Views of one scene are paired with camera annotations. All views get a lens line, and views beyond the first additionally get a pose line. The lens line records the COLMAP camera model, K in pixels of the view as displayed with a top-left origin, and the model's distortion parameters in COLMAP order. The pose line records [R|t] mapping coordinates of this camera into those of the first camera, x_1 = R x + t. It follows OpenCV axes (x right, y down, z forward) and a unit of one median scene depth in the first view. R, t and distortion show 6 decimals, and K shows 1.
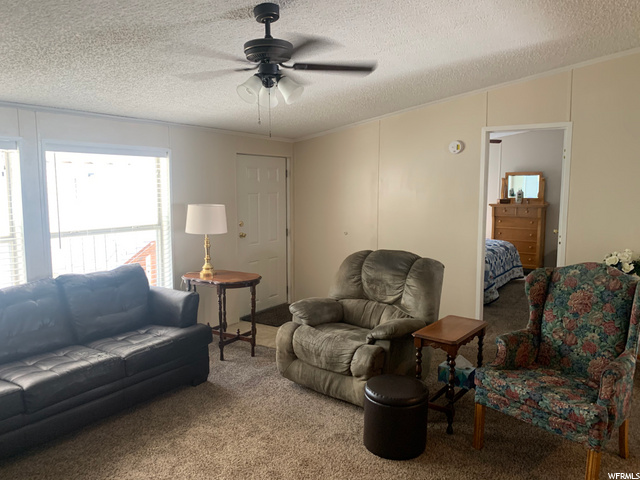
lens RADIAL K [[487.5, 0, 317.7], [0, 487.5, 237.7], [0, 0, 1]] dist [0.015069, -0.002692]
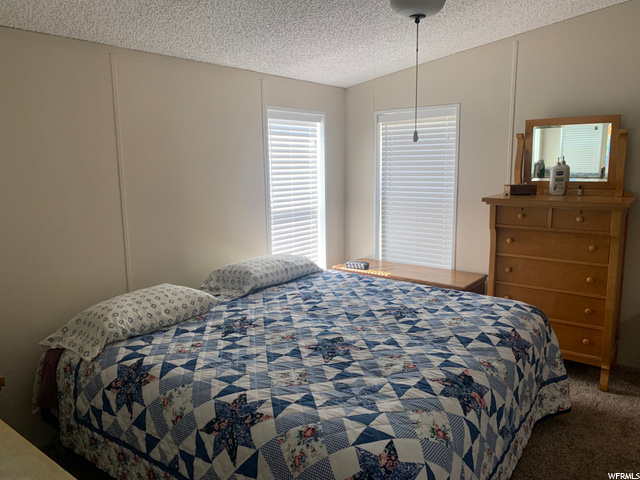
lens RADIAL K [[487.5, 0, 317.7], [0, 487.5, 237.7], [0, 0, 1]] dist [0.015069, -0.002692]
pose [[0.998368, -0.012576, -0.055702, 0.234397], [0.016217, 0.997727, 0.065402, -0.065155], [0.054753, -0.066198, 0.996303, 0.581620]]
